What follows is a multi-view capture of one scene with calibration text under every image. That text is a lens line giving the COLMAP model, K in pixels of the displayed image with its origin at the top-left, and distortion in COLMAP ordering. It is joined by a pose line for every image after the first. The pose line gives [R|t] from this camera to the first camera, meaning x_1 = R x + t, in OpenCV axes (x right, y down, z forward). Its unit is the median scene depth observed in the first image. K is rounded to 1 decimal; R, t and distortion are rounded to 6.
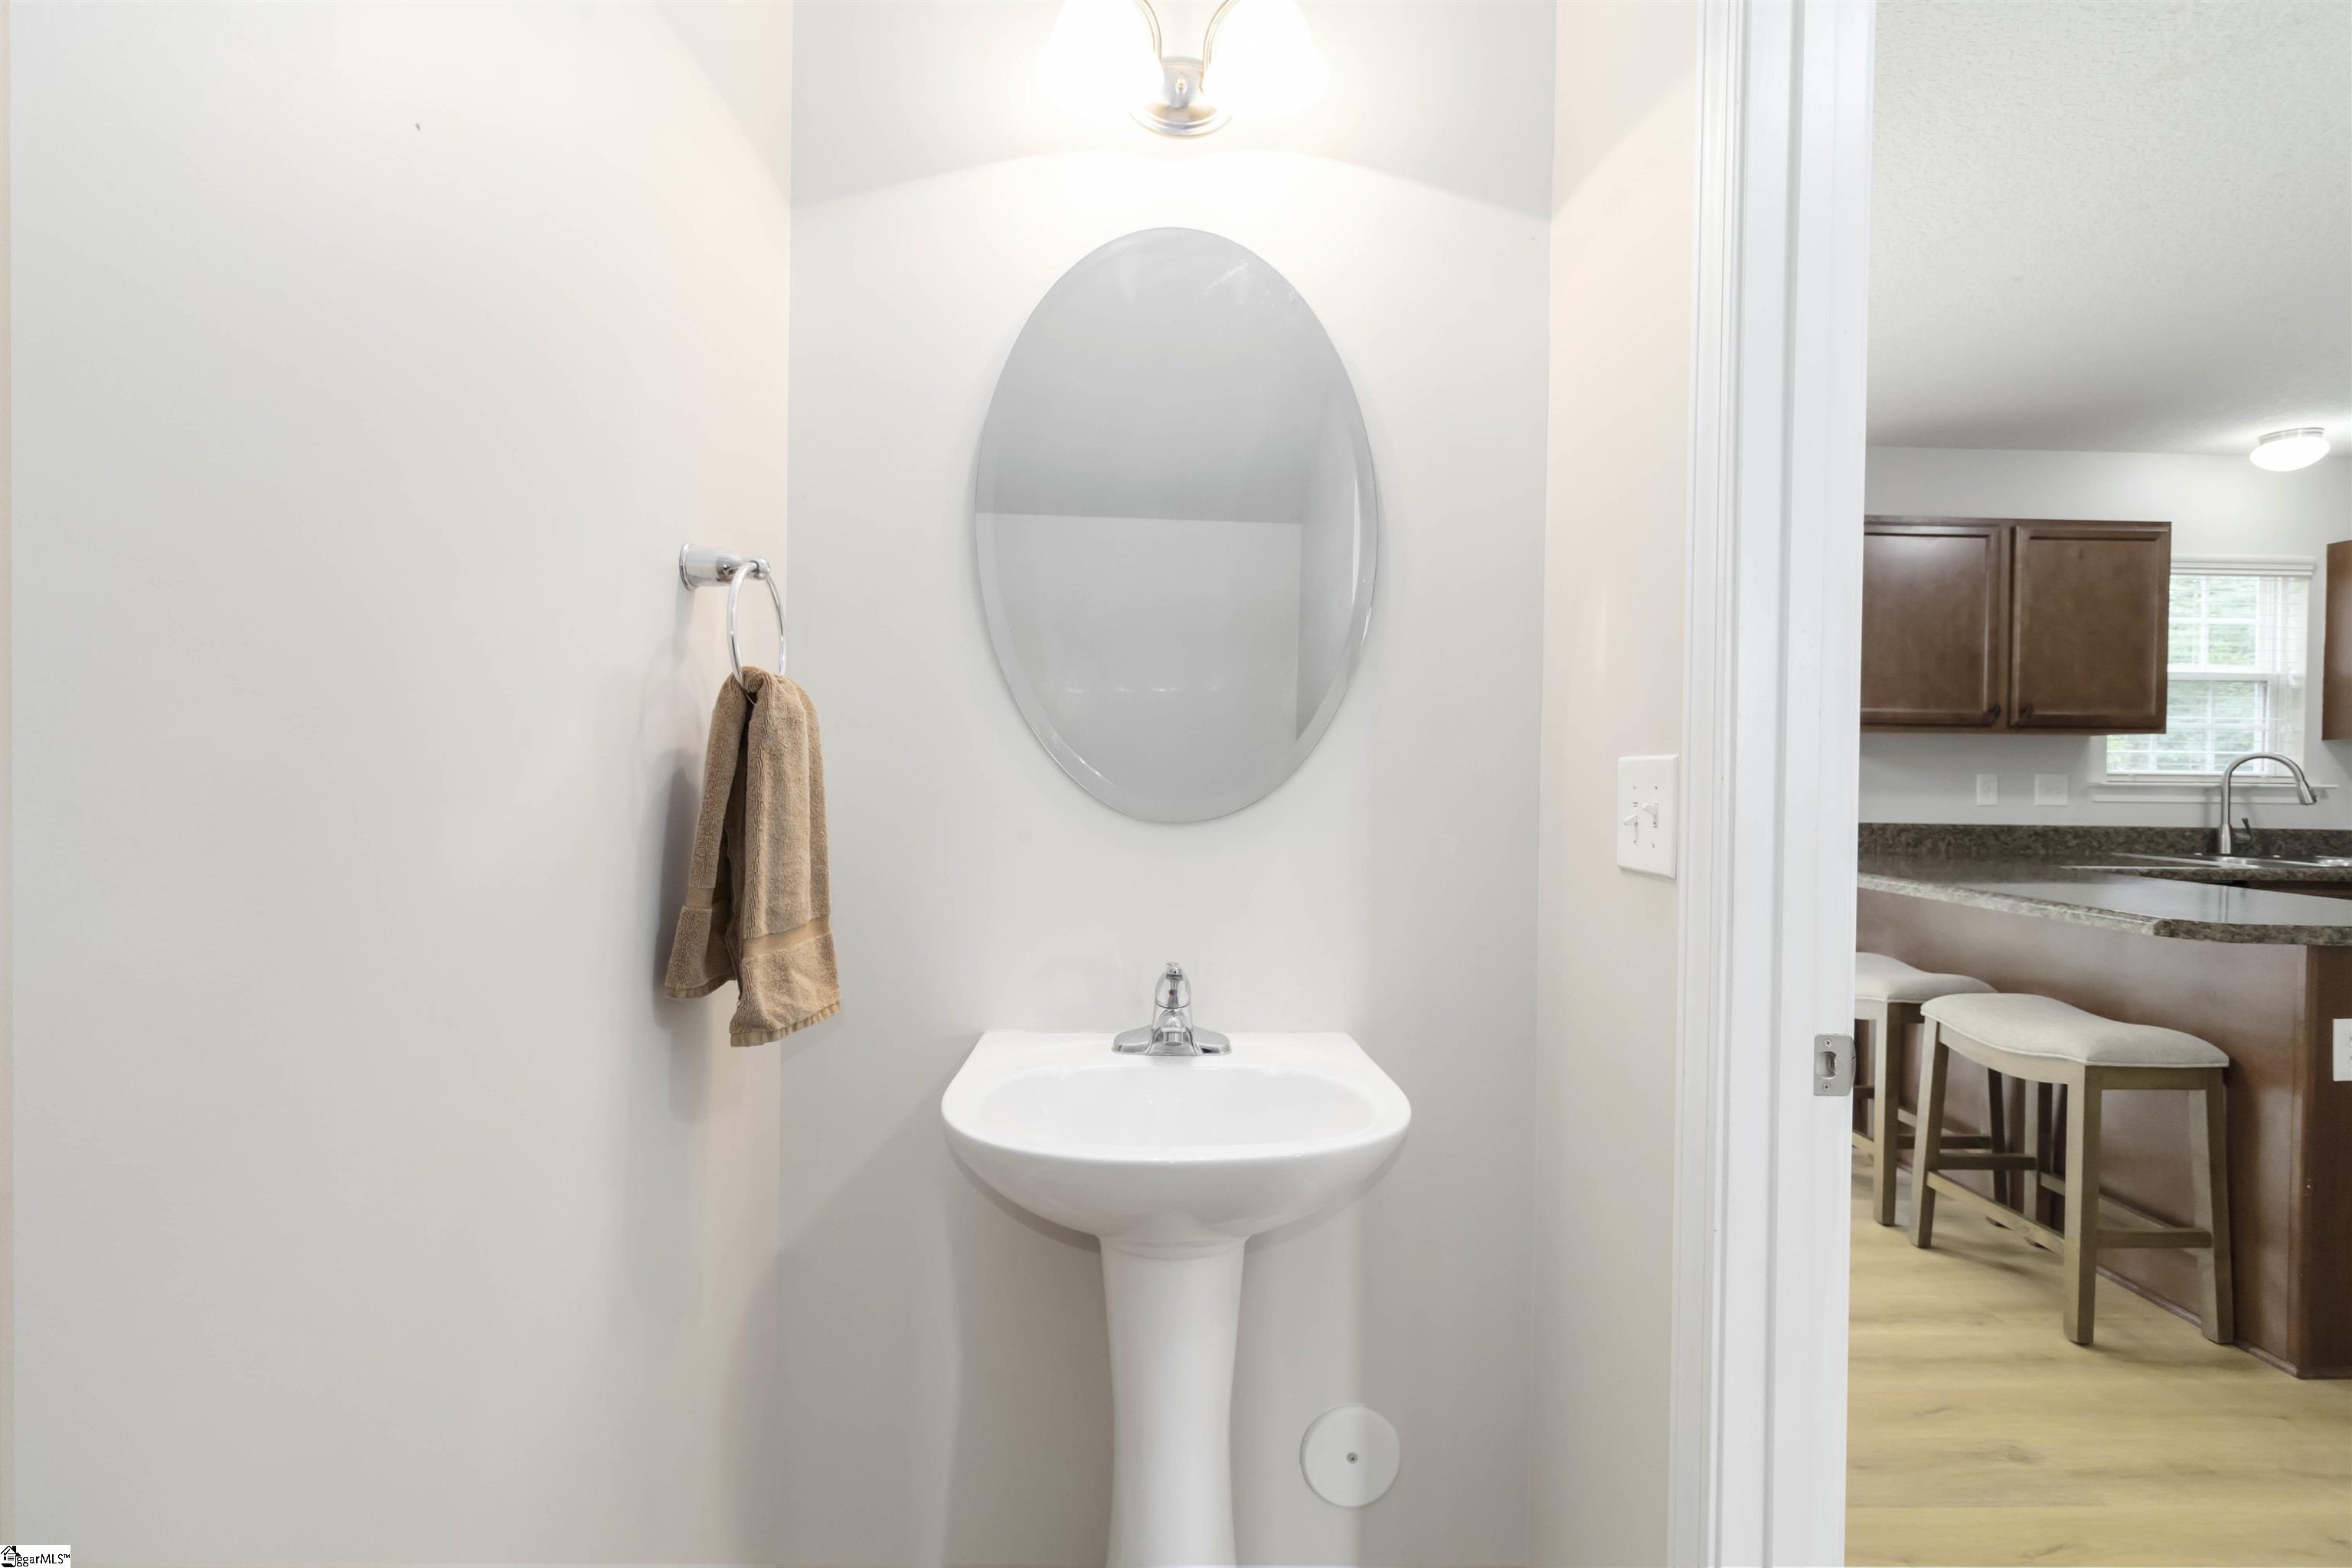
lens RADIAL K [[1085.5, 0, 1176.4], [0, 1085.5, 774.4], [0, 0, 1]] dist [0.001725, -0.000129]
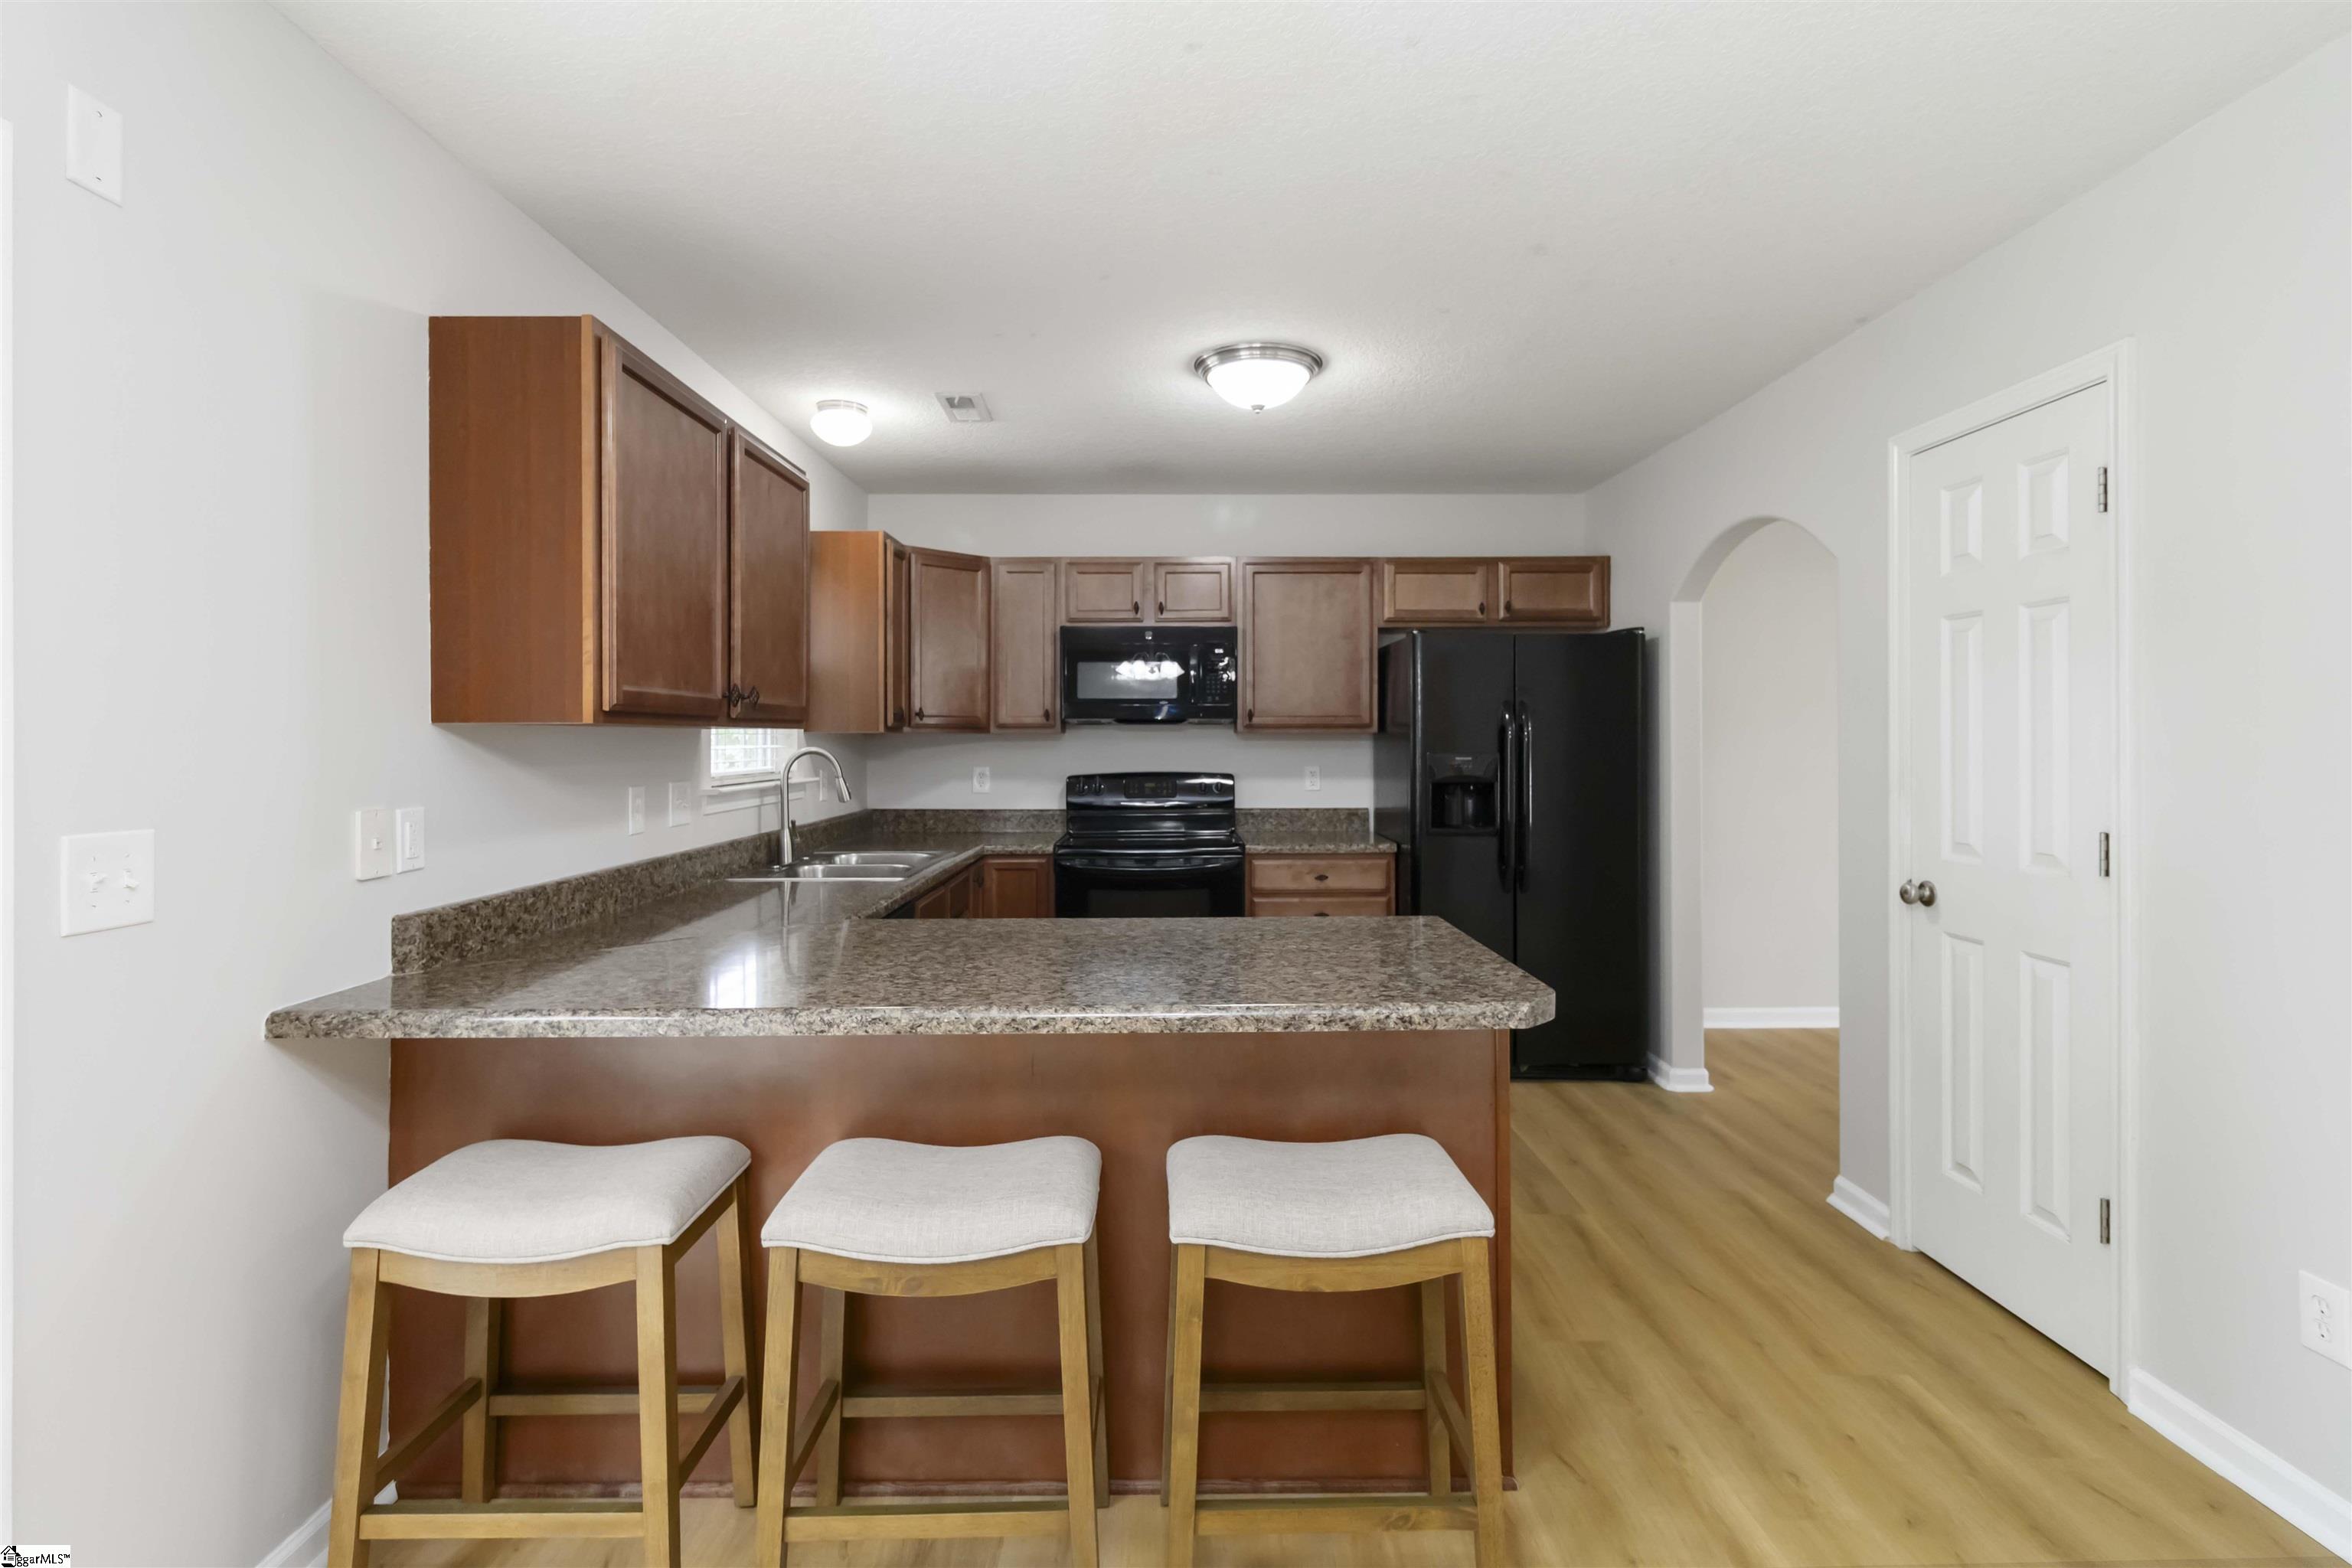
lens RADIAL K [[1115.9, 0, 1176.2], [0, 1115.9, 734.0], [0, 0, 1]] dist [-0.000044, 0.000201]
pose [[0.029549, -0.009636, 0.999517, 0.072141], [0.014624, 0.999851, 0.009207, -0.036993], [-0.999456, 0.014345, 0.029686, 0.695717]]
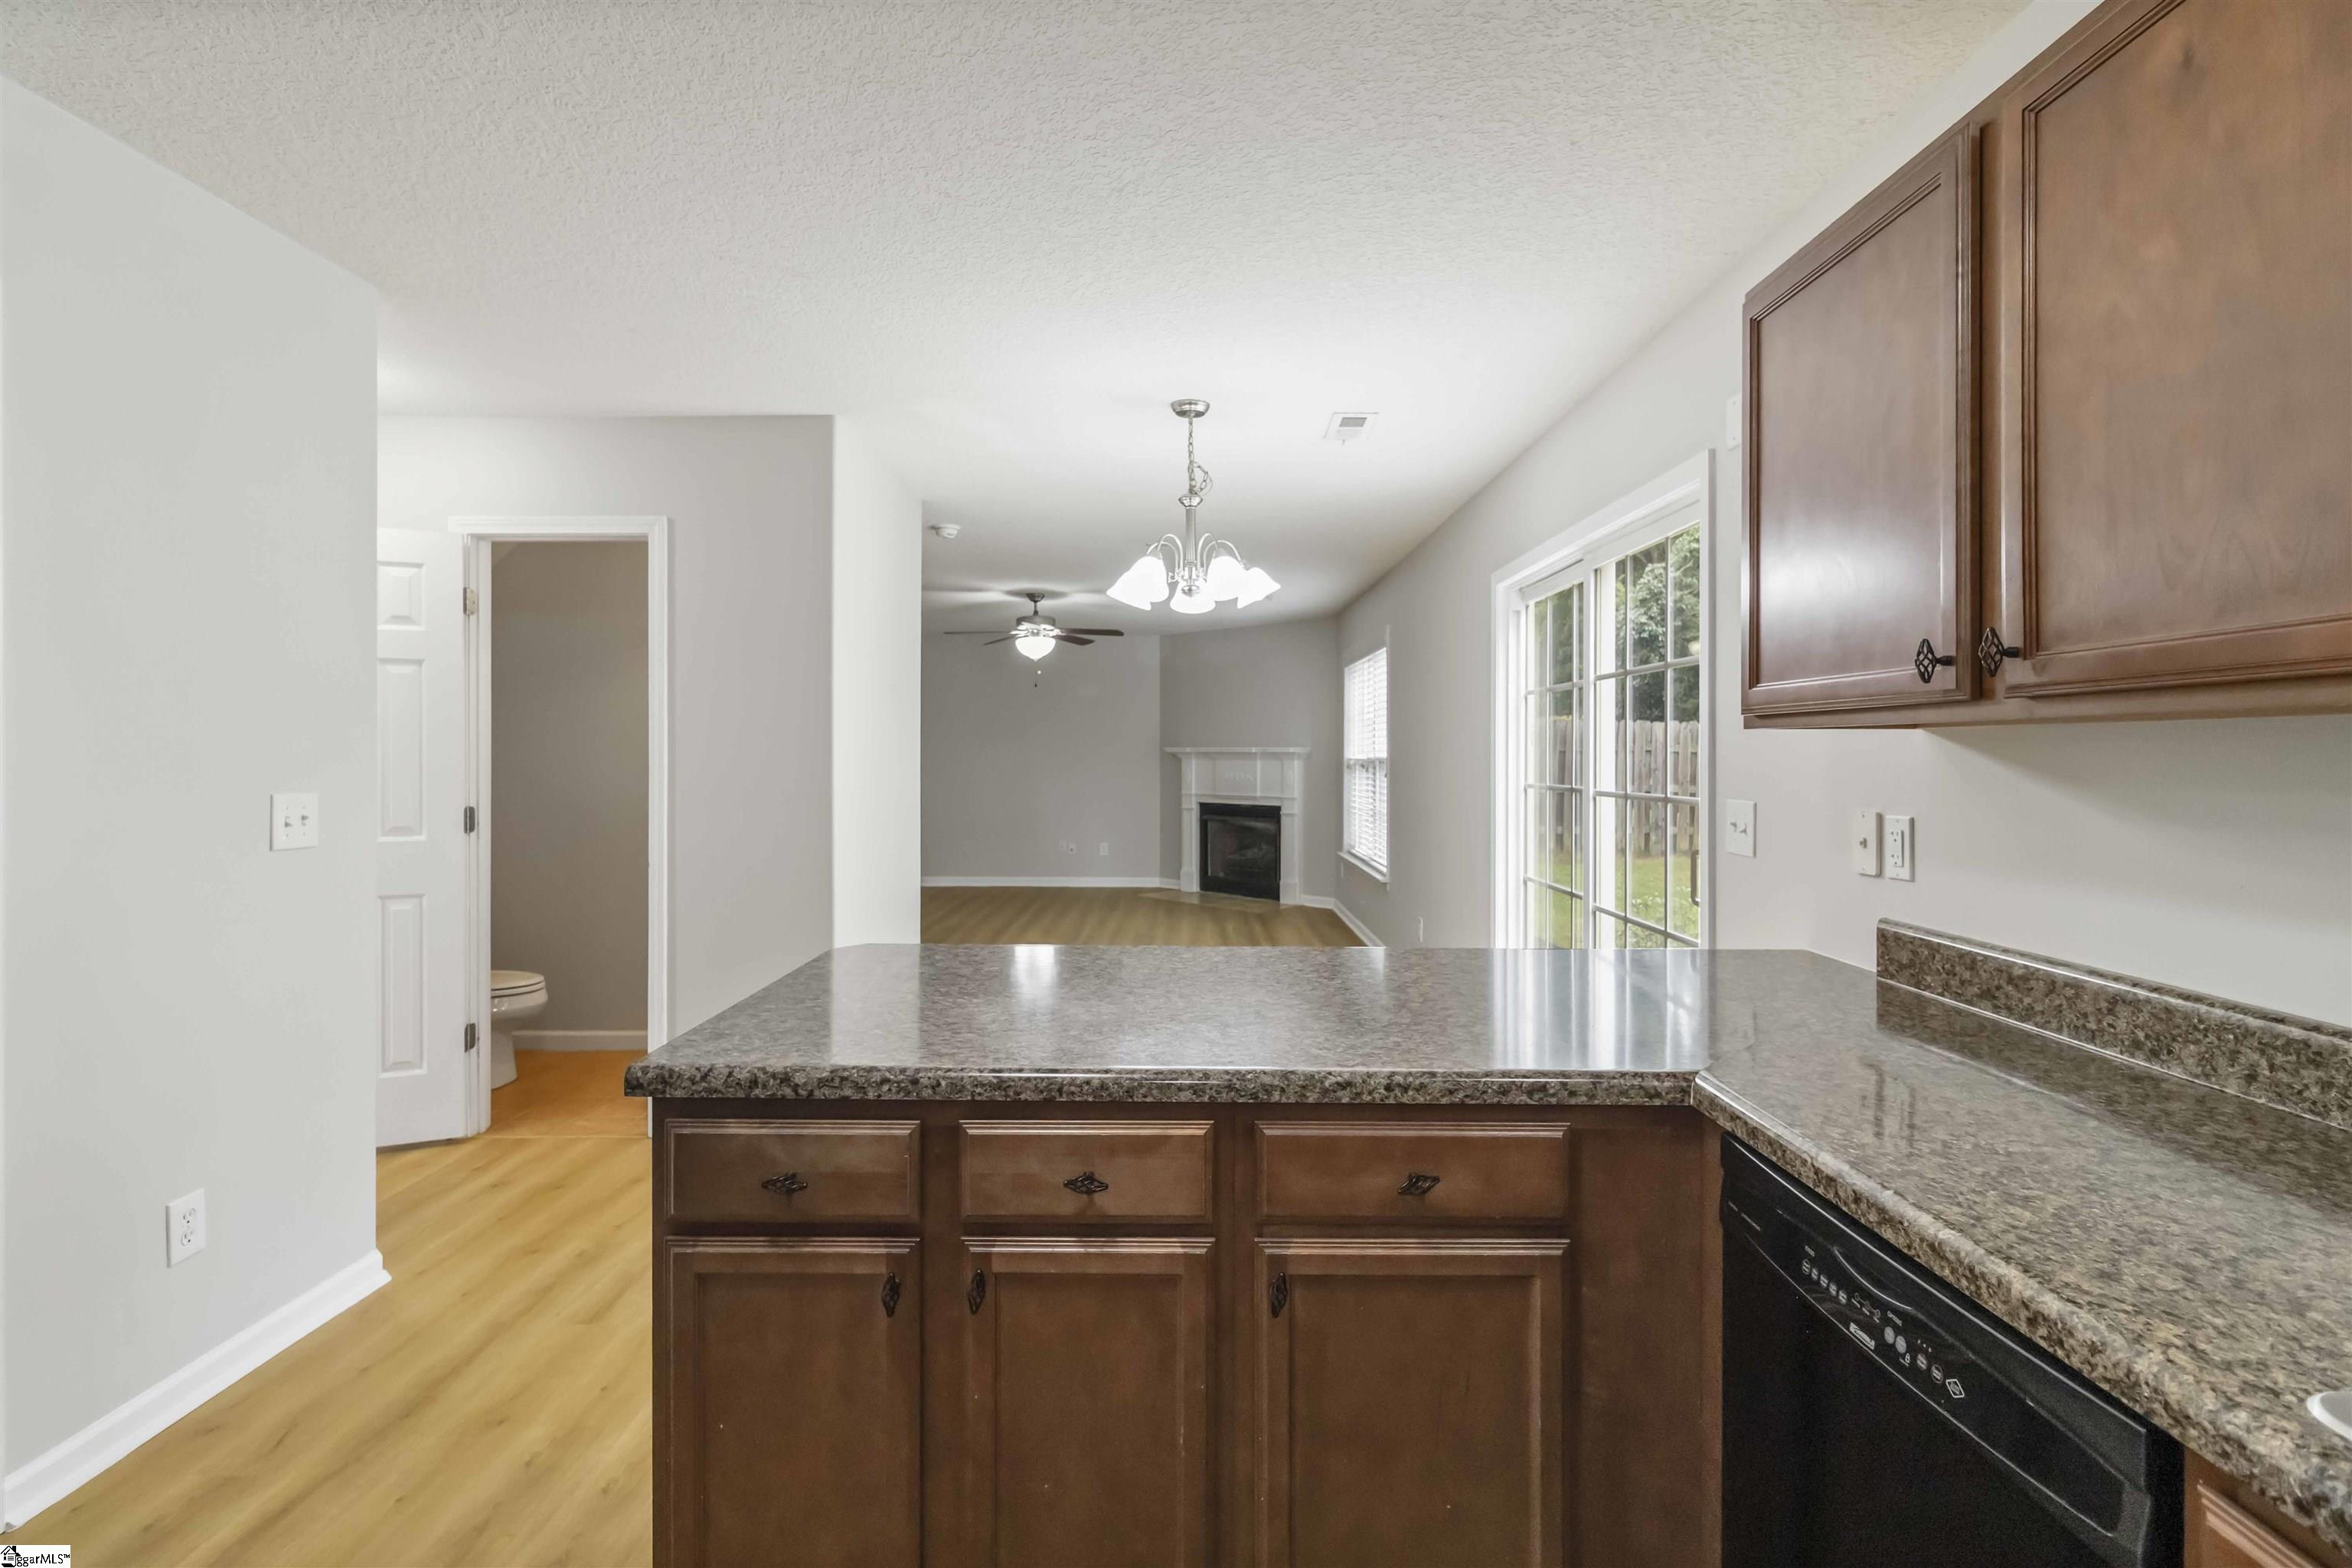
lens RADIAL K [[1099.0, 0, 1166.3], [0, 1099.0, 743.8], [0, 0, 1]] dist [0.002195, 0.000583]
pose [[-0.055129, -0.025849, -0.998145, 1.113201], [-0.014285, 0.999583, -0.025097, -0.018801], [0.998377, 0.012875, -0.055475, 0.758294]]
